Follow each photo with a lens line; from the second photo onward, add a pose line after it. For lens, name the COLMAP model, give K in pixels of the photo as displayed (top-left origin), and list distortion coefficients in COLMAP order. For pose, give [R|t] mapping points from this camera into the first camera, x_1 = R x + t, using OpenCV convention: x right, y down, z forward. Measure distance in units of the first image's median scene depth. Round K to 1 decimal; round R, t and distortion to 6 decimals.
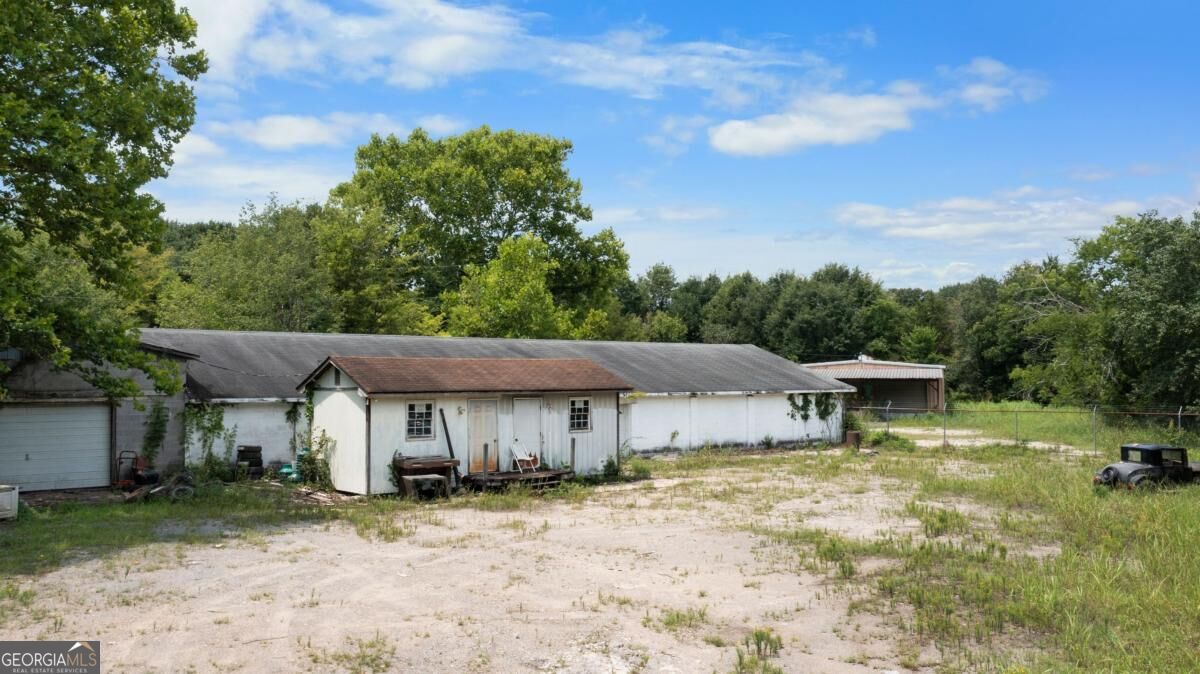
lens RADIAL K [[957.8, 0, 604.9], [0, 957.8, 336.4], [0, 0, 1]] dist [-0.015539, -0.006275]
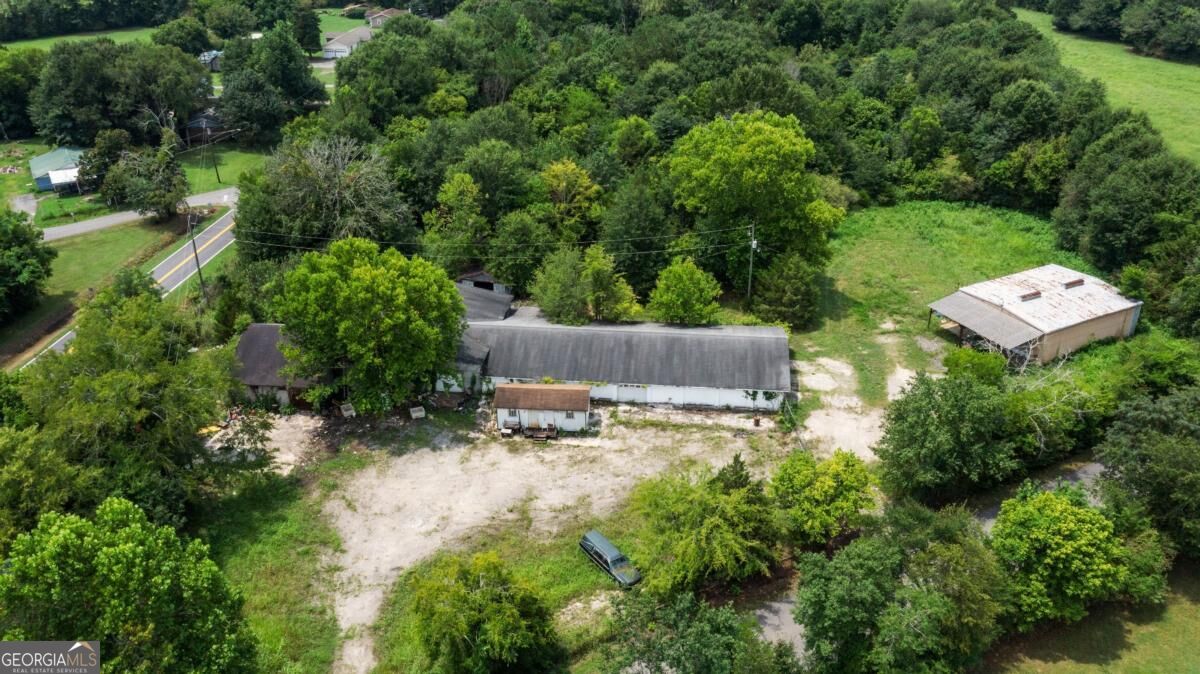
lens RADIAL K [[957.8, 0, 601.8], [0, 957.8, 338.4], [0, 0, 1]] dist [-0.015539, -0.006275]
pose [[0.709381, 0.325733, -0.625042, 0.632122], [0.038537, 0.867552, 0.495851, -0.553045], [0.703771, -0.375834, 0.602872, -0.233167]]
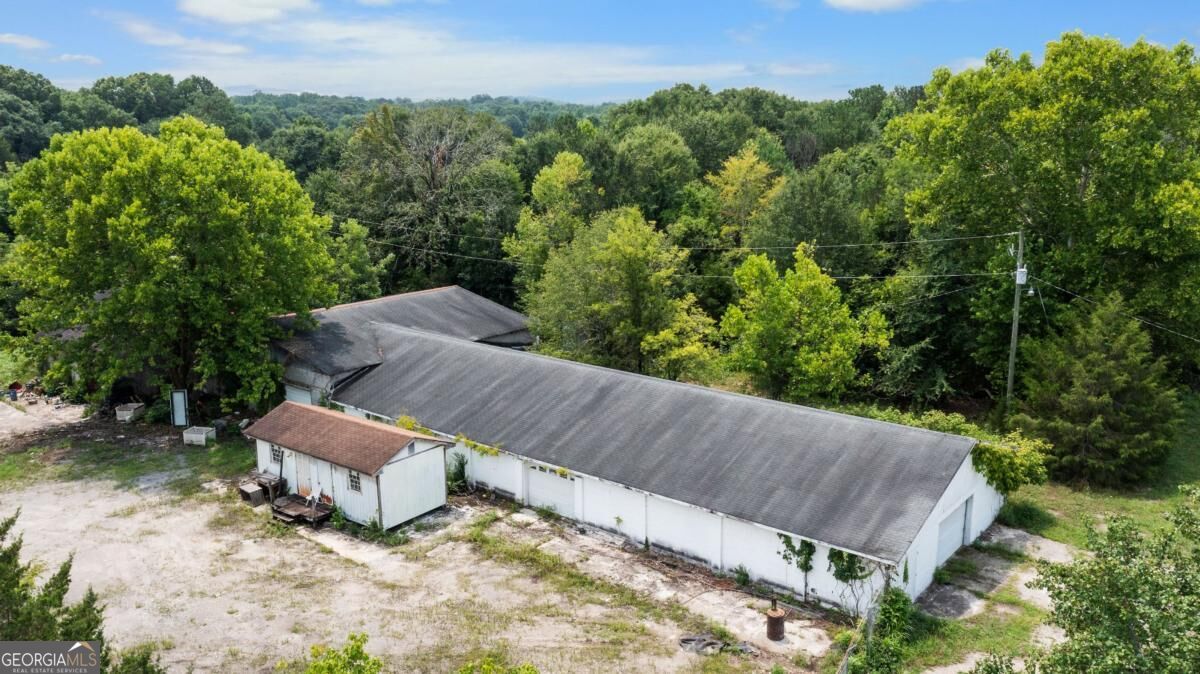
lens RADIAL K [[957.8, 0, 600.9], [0, 957.8, 332.7], [0, 0, 1]] dist [-0.015539, -0.006275]
pose [[0.212123, 0.208658, -0.954707, 0.427565], [0.050455, 0.973298, 0.223932, -0.134323], [0.975940, -0.095671, 0.195931, 0.363553]]
